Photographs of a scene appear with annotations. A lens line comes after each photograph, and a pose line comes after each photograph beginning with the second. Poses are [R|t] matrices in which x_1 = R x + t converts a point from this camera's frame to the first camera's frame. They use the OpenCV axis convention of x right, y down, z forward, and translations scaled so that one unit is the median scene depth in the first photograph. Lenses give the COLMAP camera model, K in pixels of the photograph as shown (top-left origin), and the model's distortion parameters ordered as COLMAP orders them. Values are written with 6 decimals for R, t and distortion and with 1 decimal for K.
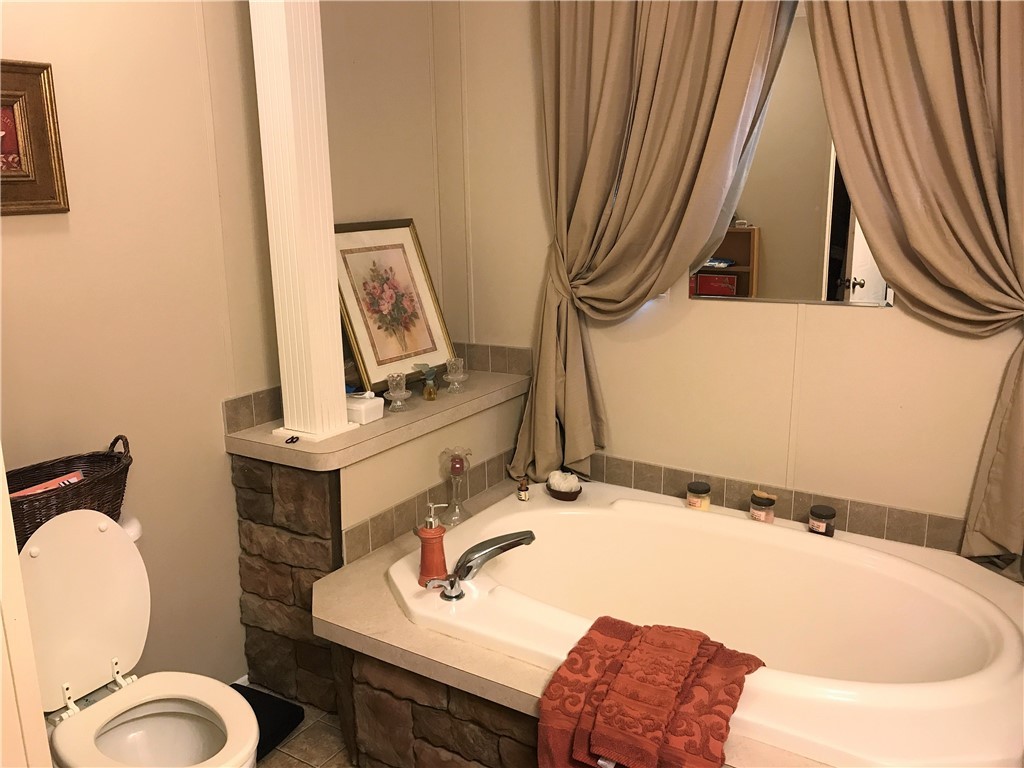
lens RADIAL K [[846.5, 0, 488.6], [0, 846.5, 369.8], [0, 0, 1]] dist [0.017001, -0.025034]
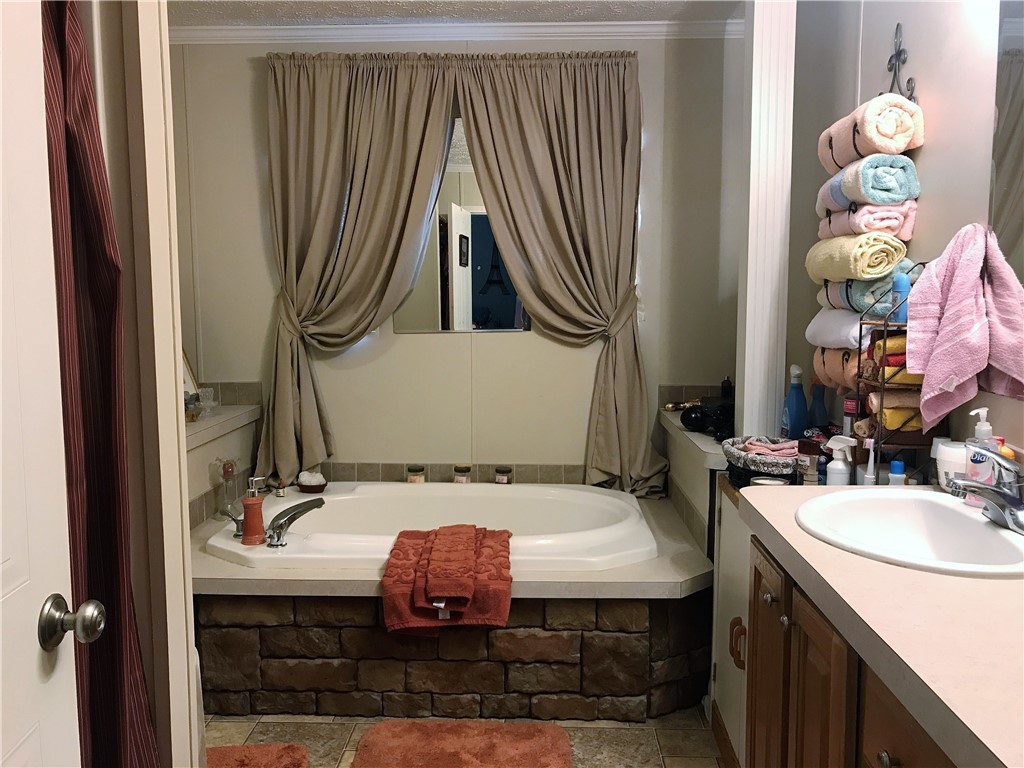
lens RADIAL K [[846.5, 0, 511.8], [0, 846.5, 384.6], [0, 0, 1]] dist [0.017001, -0.025034]
pose [[0.849021, -0.034925, 0.527204, -0.385775], [0.098177, 0.990864, -0.092466, 0.170628], [-0.519158, 0.130265, 0.844693, -0.276793]]
